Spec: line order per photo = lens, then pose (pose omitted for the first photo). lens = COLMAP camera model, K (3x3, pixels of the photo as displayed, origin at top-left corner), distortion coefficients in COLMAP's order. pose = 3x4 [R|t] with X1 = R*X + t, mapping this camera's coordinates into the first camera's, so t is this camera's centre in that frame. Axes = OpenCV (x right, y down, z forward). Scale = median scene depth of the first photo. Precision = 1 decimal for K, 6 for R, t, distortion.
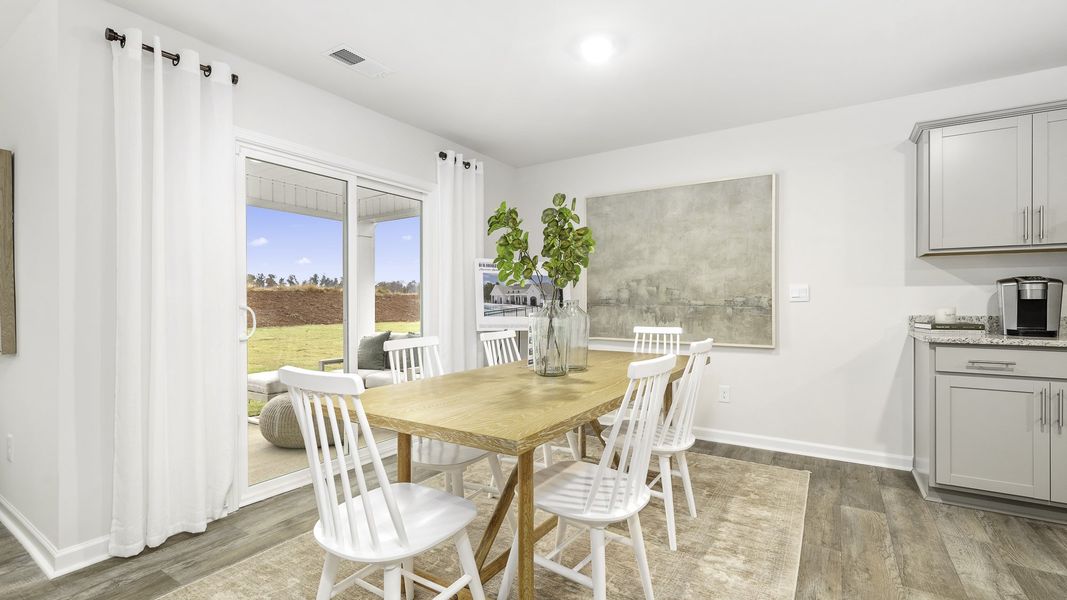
lens RADIAL K [[467.9, 0, 529.8], [0, 467.9, 301.5], [0, 0, 1]] dist [0.004607, -0.000303]
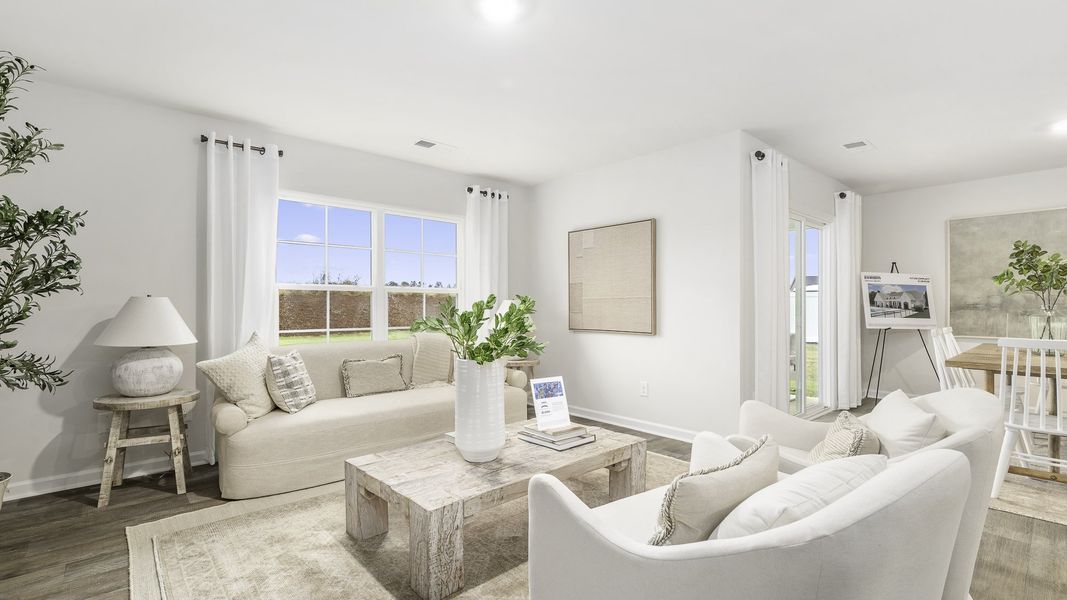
lens RADIAL K [[467.9, 0, 529.9], [0, 467.9, 300.9], [0, 0, 1]] dist [0.004607, -0.000303]
pose [[0.965044, -0.001146, -0.262086, -0.637731], [-0.002237, 0.999918, -0.012611, 0.004928], [0.262079, 0.012757, 0.964962, -0.472440]]
